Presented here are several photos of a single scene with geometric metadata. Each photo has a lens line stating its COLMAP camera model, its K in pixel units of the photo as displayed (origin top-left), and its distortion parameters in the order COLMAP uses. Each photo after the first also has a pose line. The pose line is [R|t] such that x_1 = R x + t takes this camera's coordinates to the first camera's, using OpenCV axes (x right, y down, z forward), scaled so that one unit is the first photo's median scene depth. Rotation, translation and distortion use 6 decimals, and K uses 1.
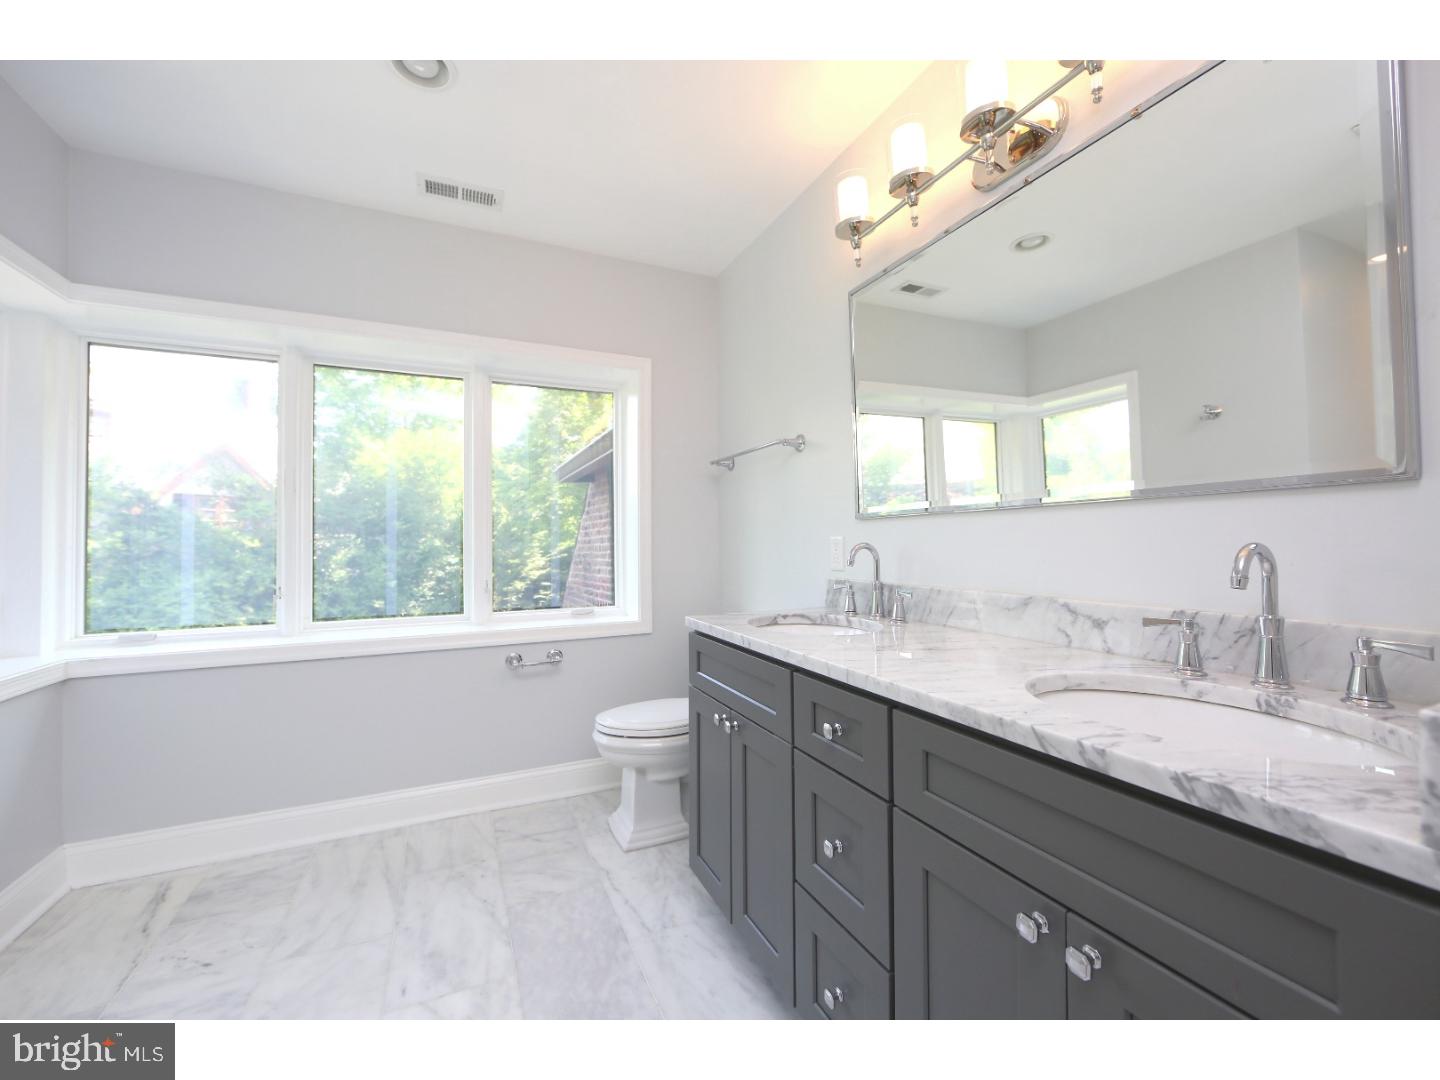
lens RADIAL K [[569.4, 0, 717.8], [0, 569.4, 535.9], [0, 0, 1]] dist [-0.009682, 0.001368]
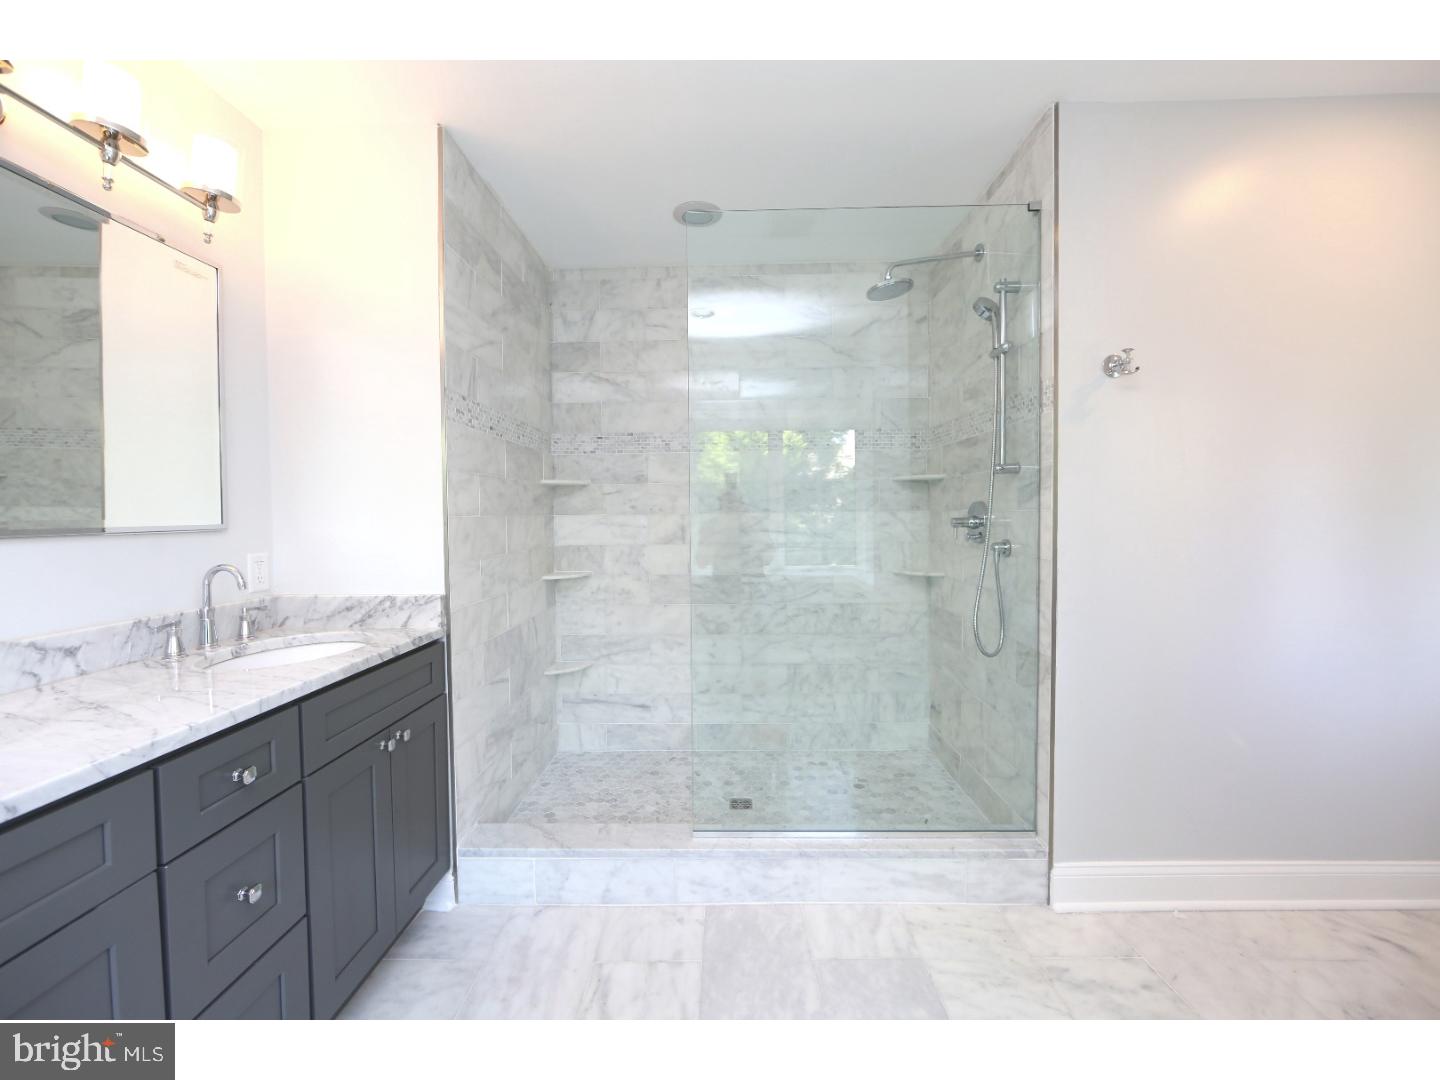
lens RADIAL K [[569.4, 0, 719.6], [0, 569.4, 537.6], [0, 0, 1]] dist [-0.009682, 0.001368]
pose [[-0.906054, 0.007834, 0.423090, -0.900586], [0.017176, 0.999685, 0.018272, -0.058915], [-0.422813, 0.023823, -0.905904, 1.472083]]
